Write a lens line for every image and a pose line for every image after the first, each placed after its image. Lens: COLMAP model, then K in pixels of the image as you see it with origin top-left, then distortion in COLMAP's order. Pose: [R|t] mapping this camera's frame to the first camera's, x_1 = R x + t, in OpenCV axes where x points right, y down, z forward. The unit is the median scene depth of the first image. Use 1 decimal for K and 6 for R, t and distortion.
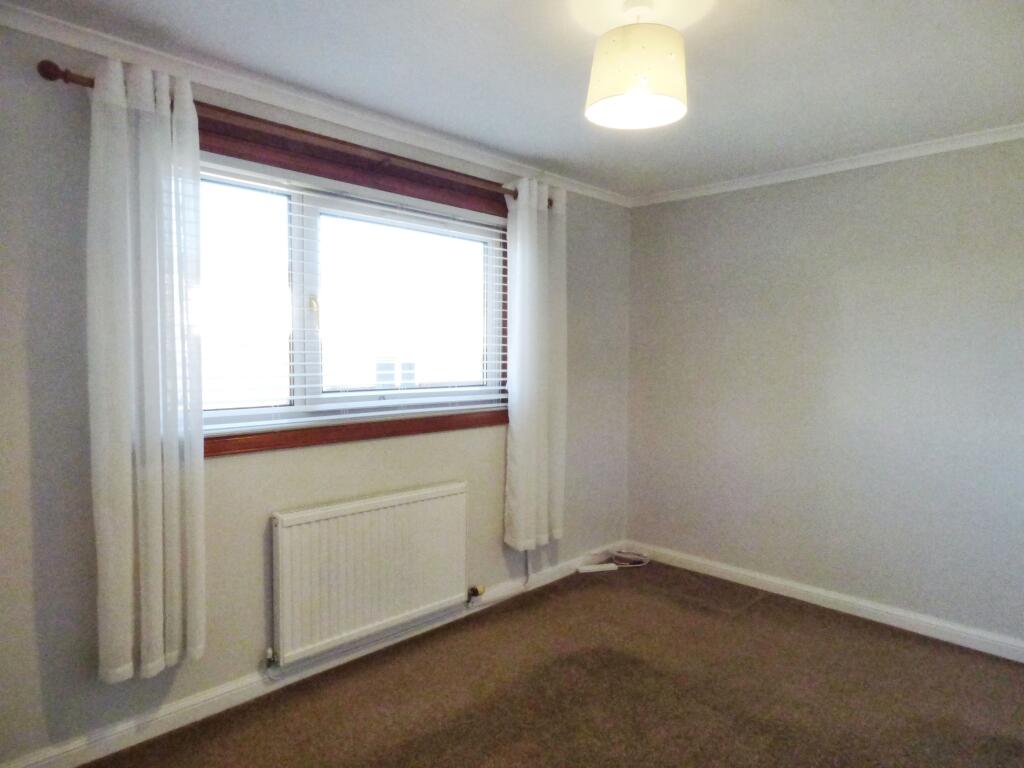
lens RADIAL K [[613.5, 0, 479.5], [0, 613.5, 383.7], [0, 0, 1]] dist [0.000403, -0.000277]
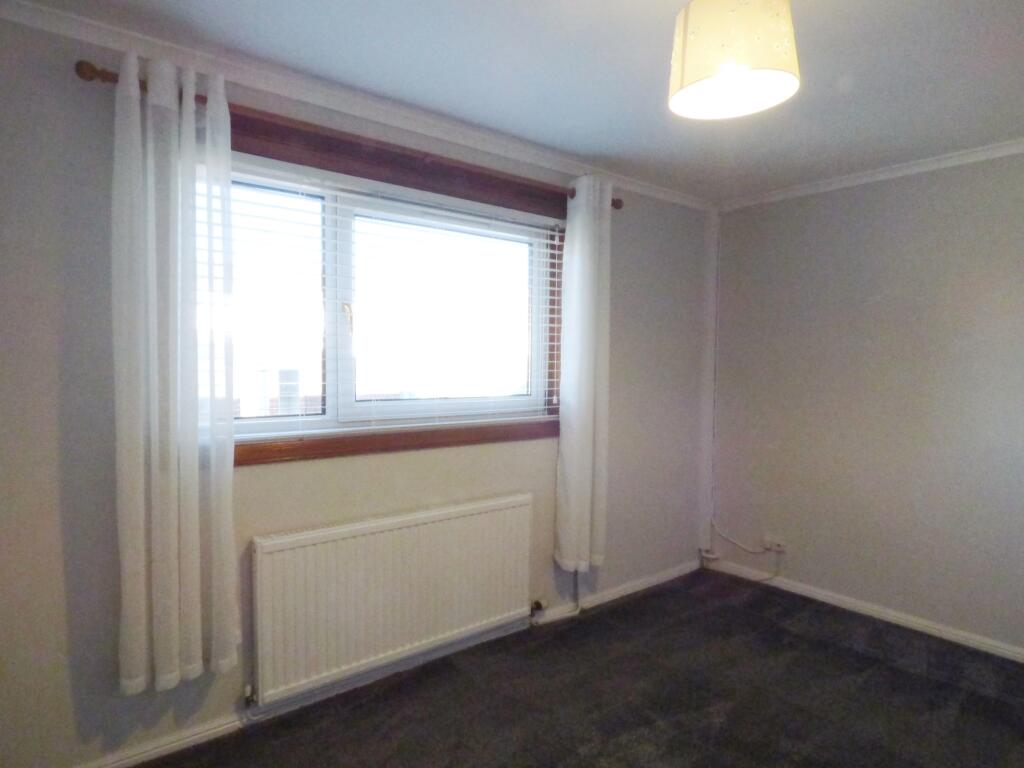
lens RADIAL K [[596.4, 0, 524.0], [0, 596.4, 381.9], [0, 0, 1]] dist [0.000339, 0.000022]
pose [[0.996105, 0.012632, -0.087262, 0.083062], [-0.013701, 0.999838, -0.011658, -0.008043], [0.087101, 0.012808, 0.996117, 0.092380]]
